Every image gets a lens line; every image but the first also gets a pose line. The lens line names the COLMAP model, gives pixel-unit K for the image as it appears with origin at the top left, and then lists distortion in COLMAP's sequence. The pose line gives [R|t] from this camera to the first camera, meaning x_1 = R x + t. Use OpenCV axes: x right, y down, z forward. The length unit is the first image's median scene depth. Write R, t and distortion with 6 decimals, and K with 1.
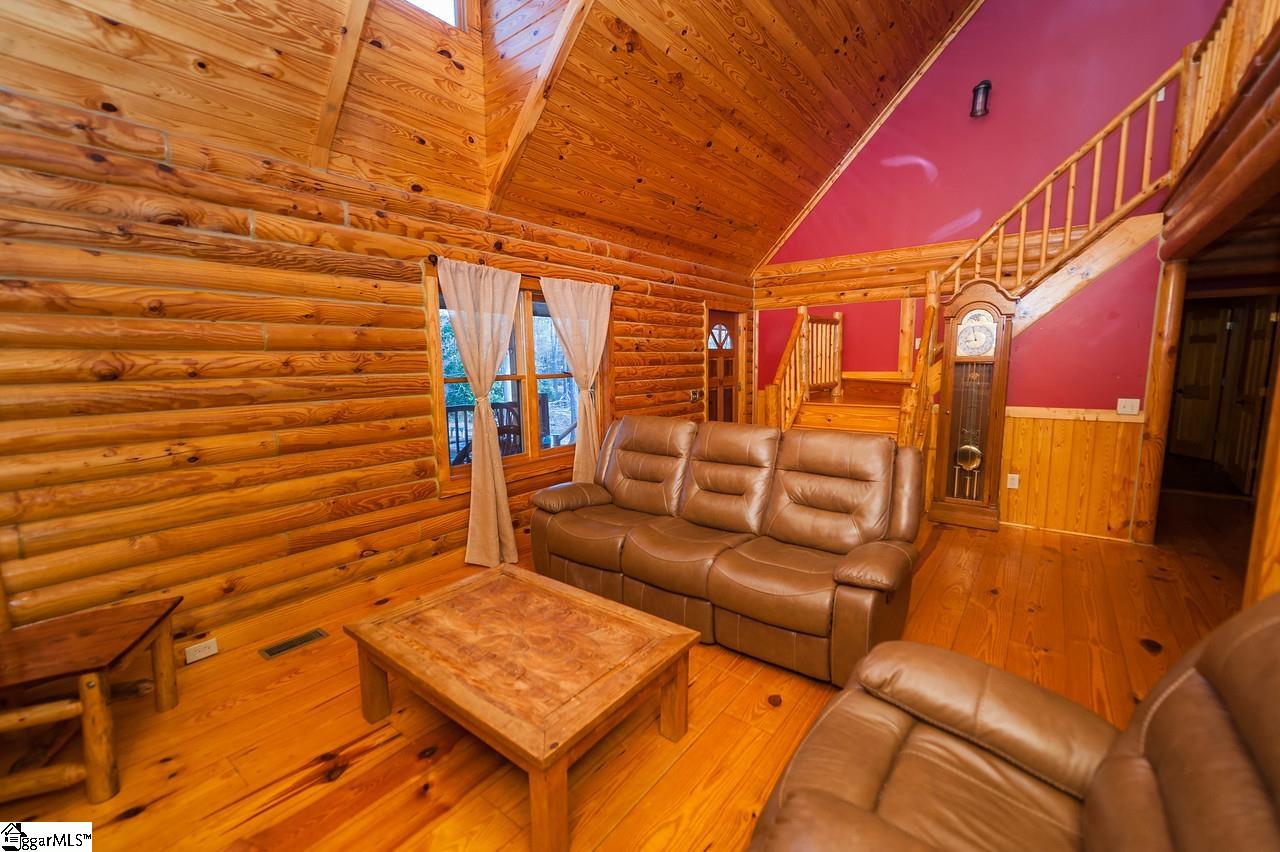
lens RADIAL K [[524.2, 0, 642.4], [0, 524.2, 430.6], [0, 0, 1]] dist [0.020893, -0.008493]
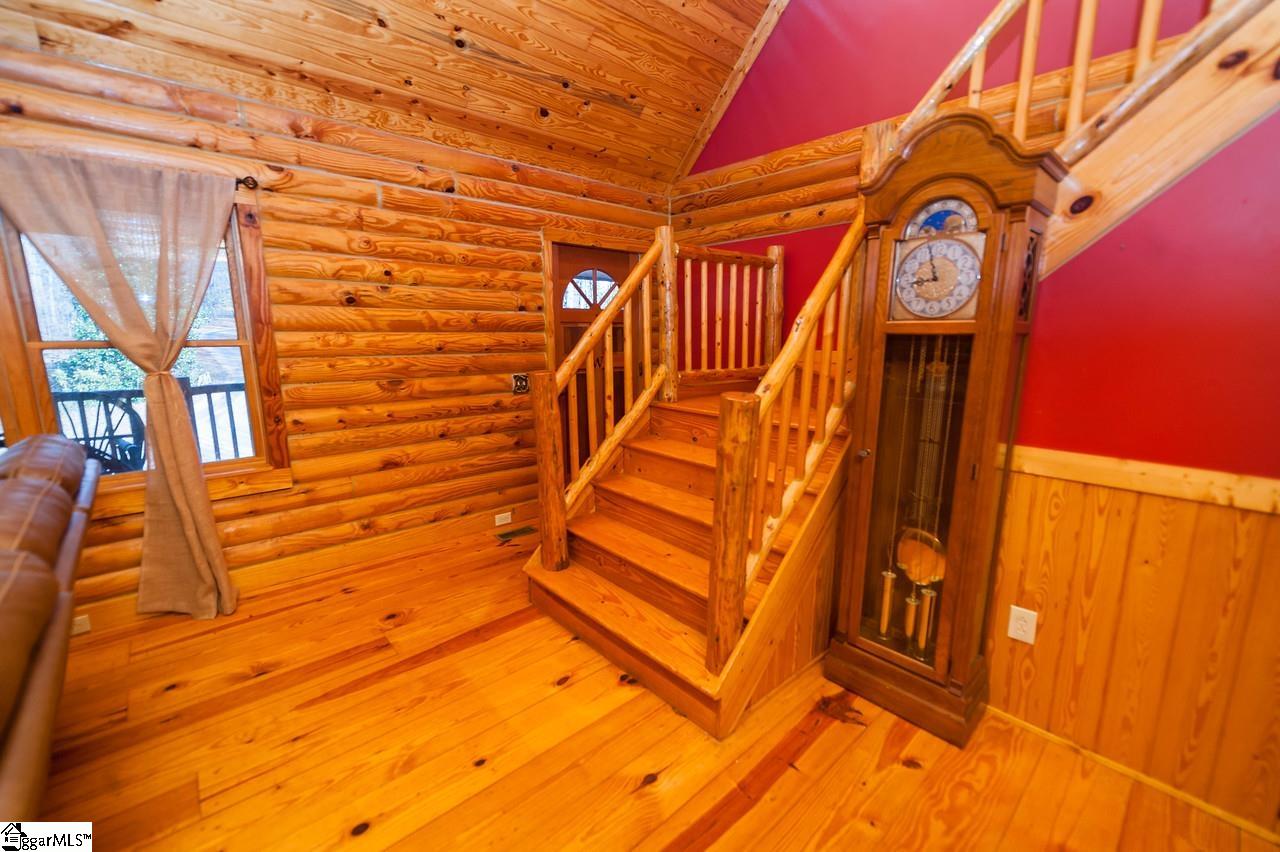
lens RADIAL K [[524.2, 0, 642.4], [0, 524.2, 430.6], [0, 0, 1]] dist [0.020893, -0.008493]
pose [[0.984459, 0.046684, -0.169297, 0.377808], [-0.037181, 0.997572, 0.058879, -0.056470], [0.171634, -0.051669, 0.983805, 0.439165]]
